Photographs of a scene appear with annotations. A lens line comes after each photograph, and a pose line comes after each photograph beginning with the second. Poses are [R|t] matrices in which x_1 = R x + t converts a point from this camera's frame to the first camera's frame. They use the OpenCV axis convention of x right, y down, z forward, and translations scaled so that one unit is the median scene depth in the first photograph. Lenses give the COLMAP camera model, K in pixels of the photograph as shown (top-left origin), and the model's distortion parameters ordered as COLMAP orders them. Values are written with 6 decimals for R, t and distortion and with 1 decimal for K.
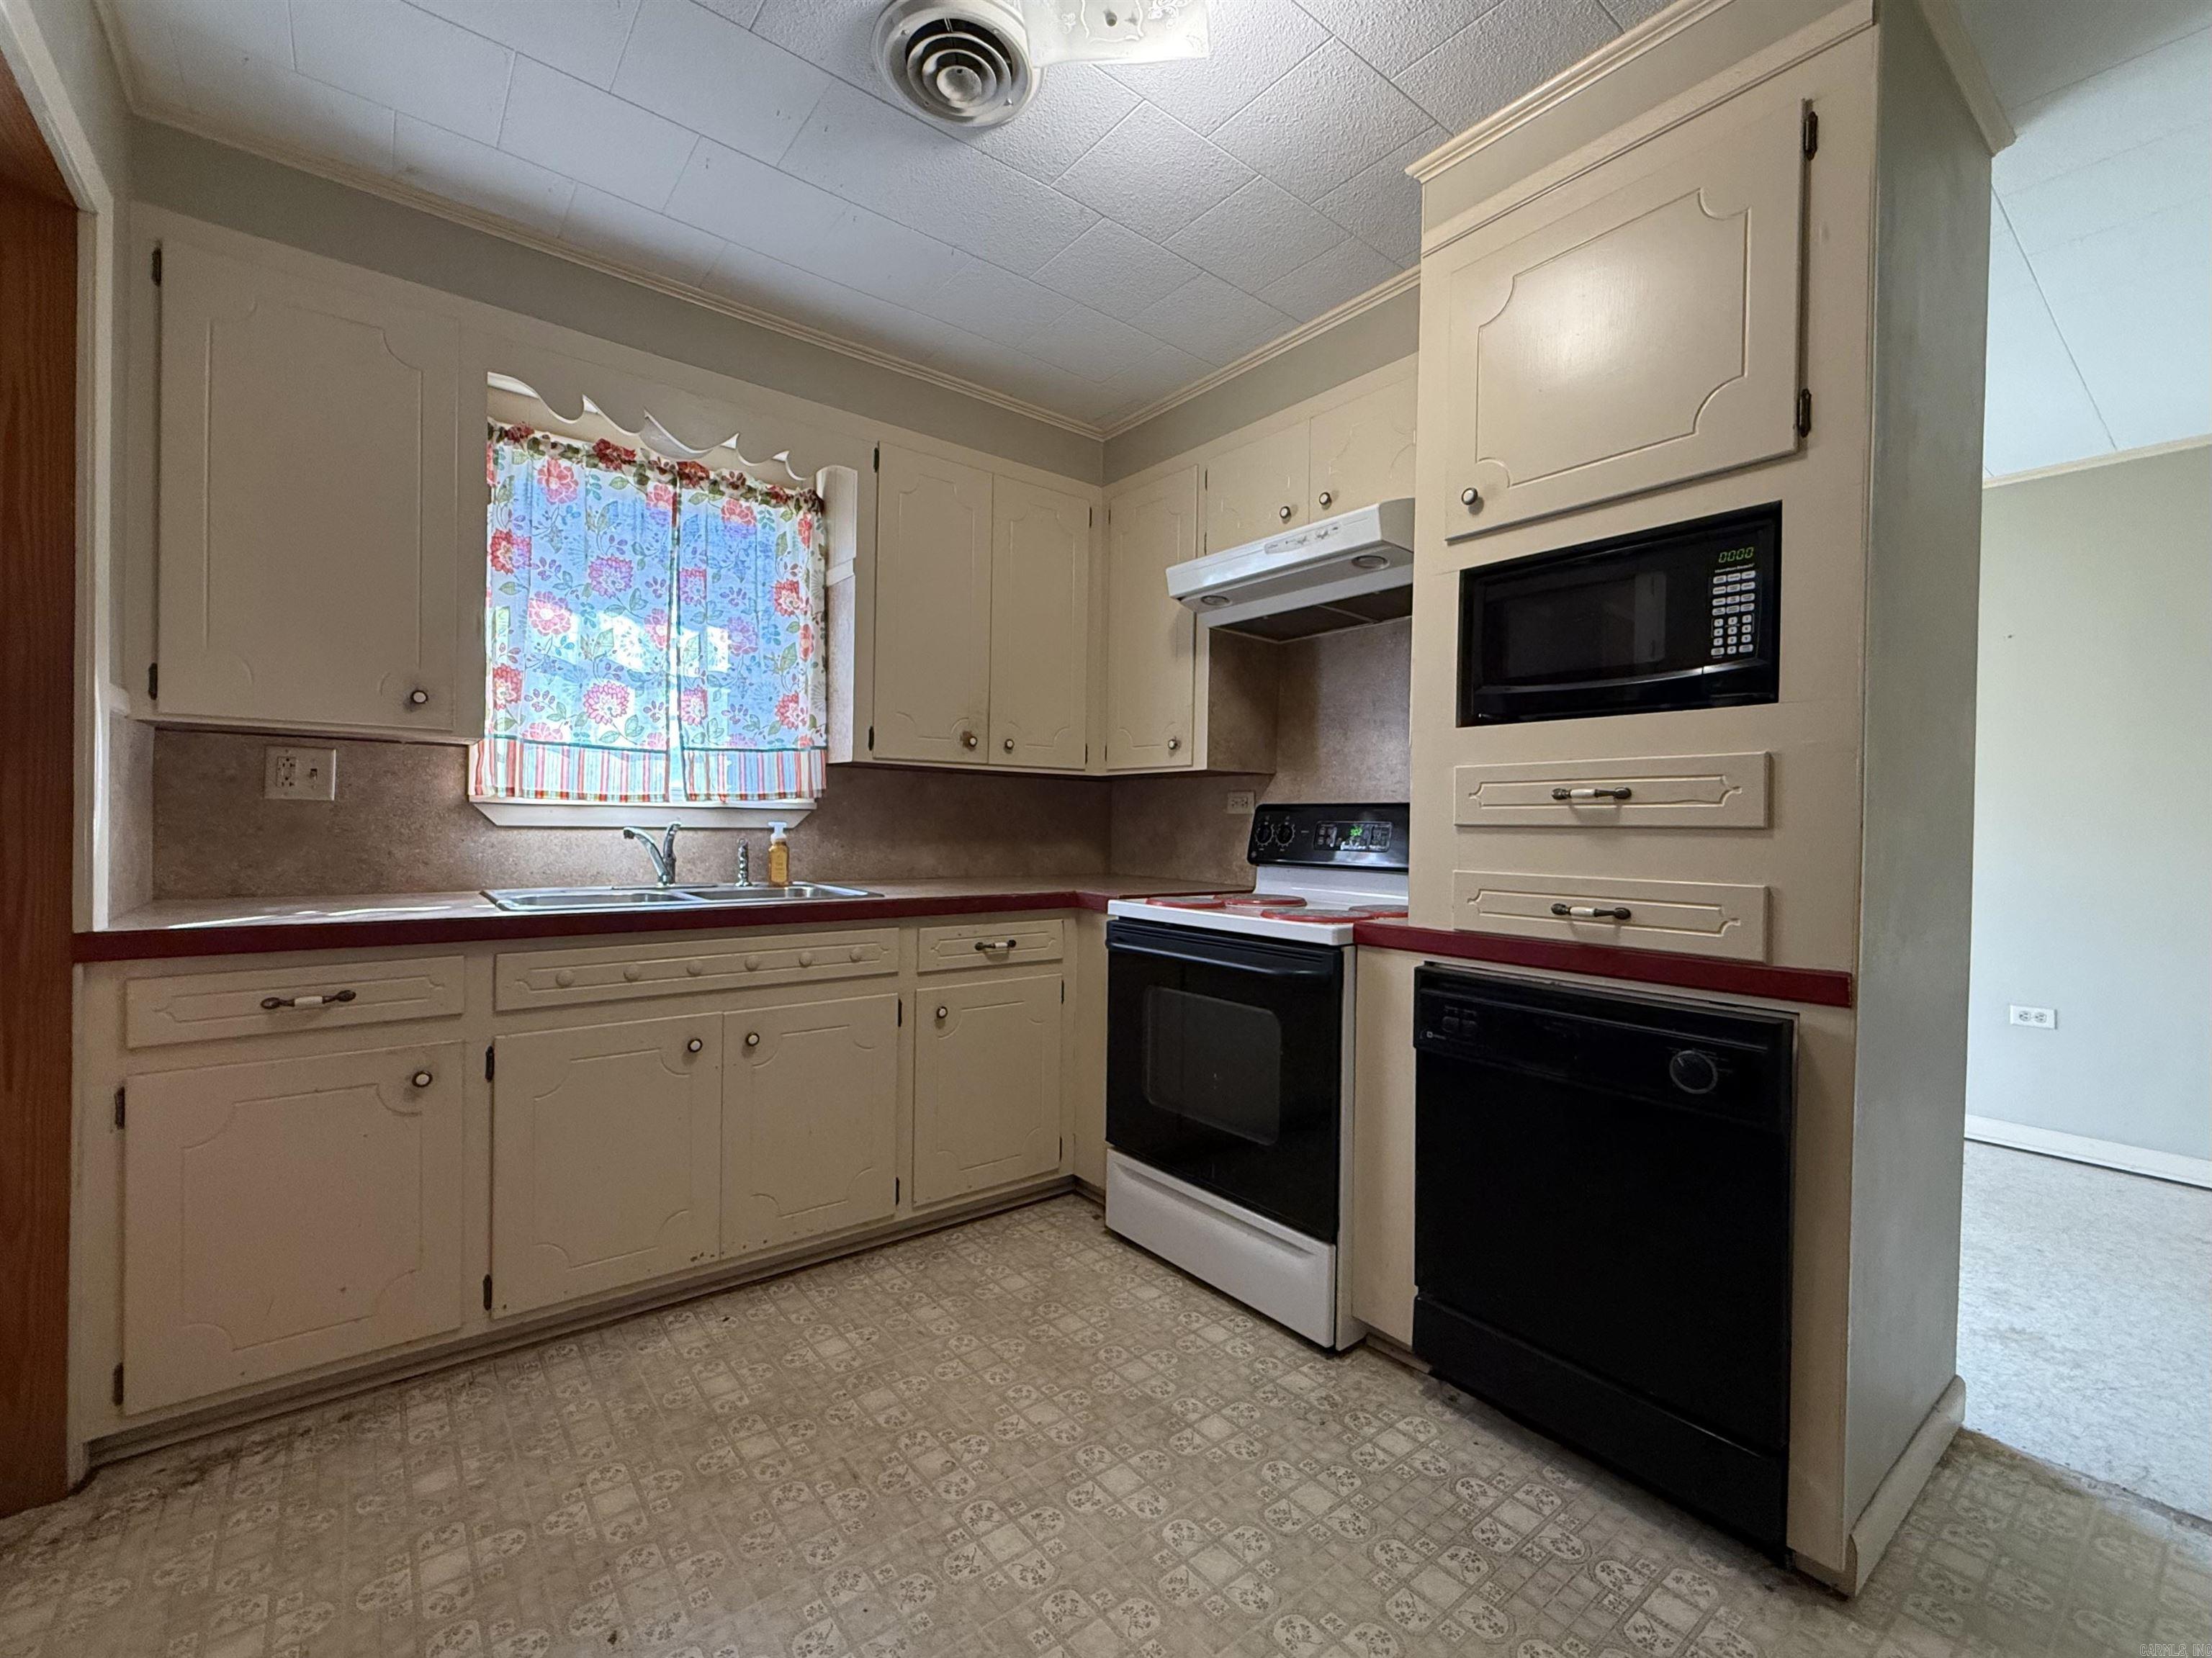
lens RADIAL K [[940.3, 0, 1101.5], [0, 940.3, 828.9], [0, 0, 1]] dist [0.003836, -0.000231]
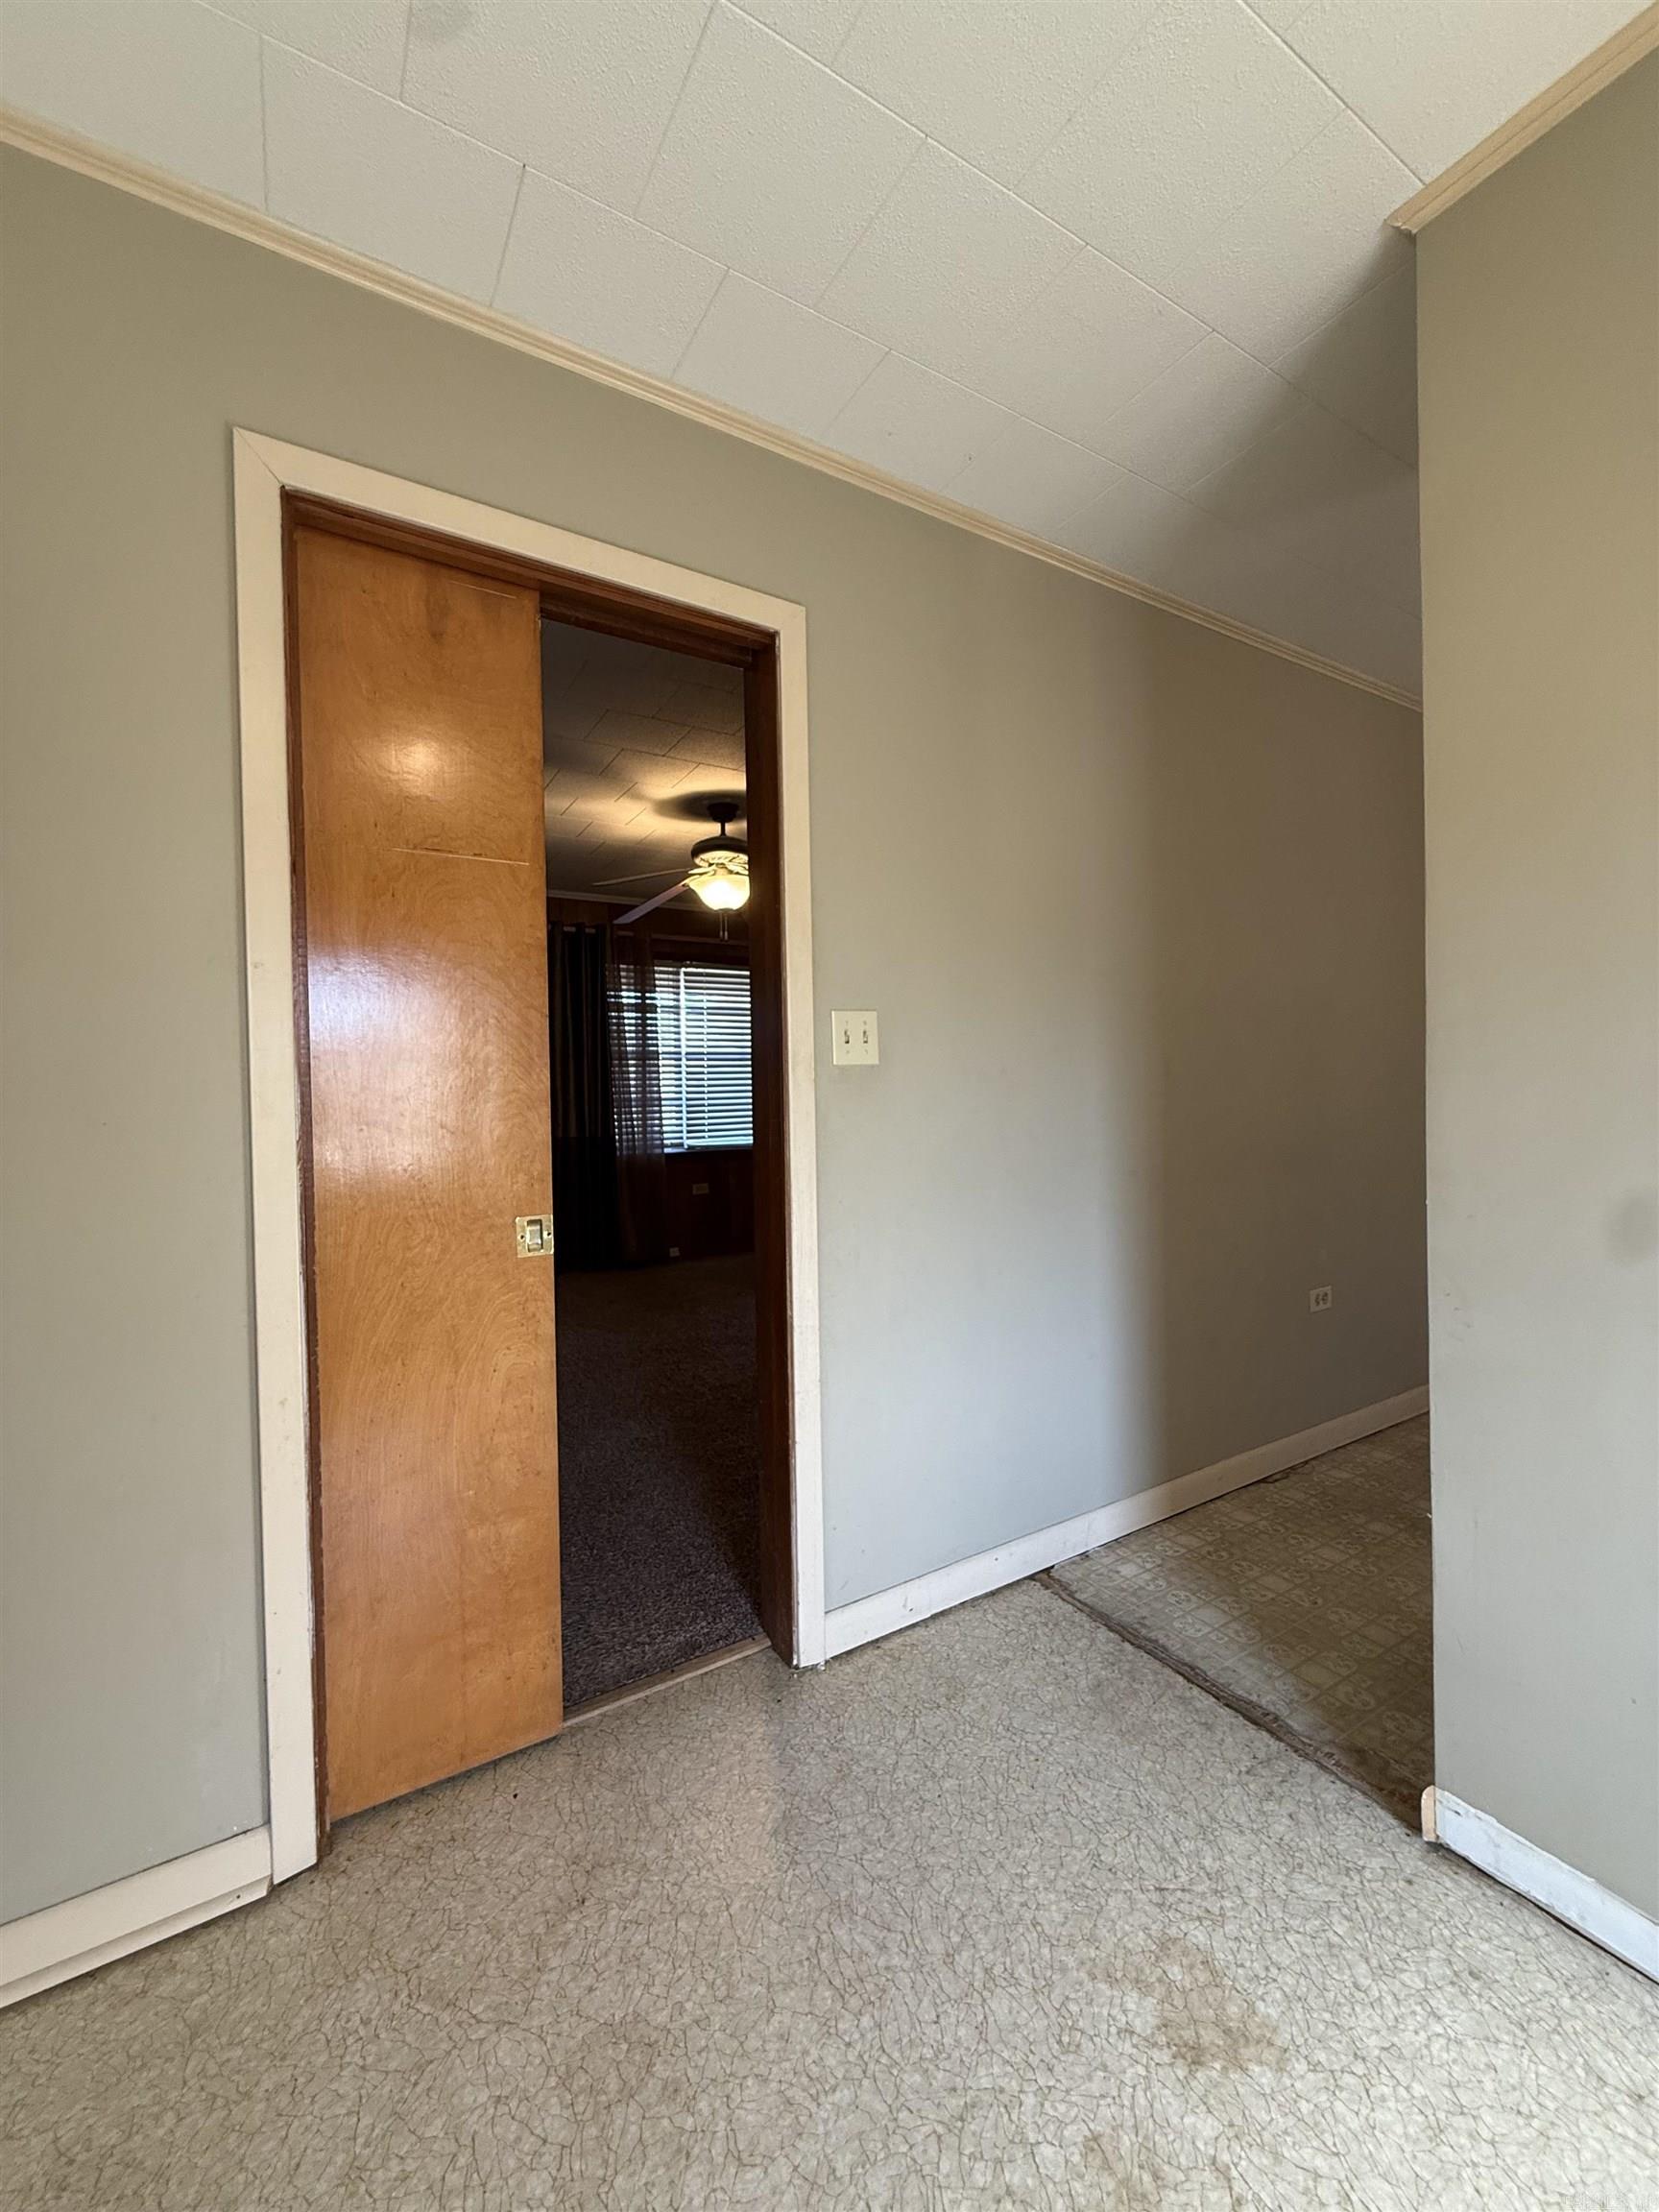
lens RADIAL K [[878.7, 0, 829.6], [0, 878.7, 1099.6], [0, 0, 1]] dist [-0.000402, 0.000172]
pose [[-0.992397, 0.002652, 0.123052, 1.299097], [0.005445, 0.999735, 0.022363, -0.013424], [-0.122960, 0.022863, -0.992148, 1.755583]]
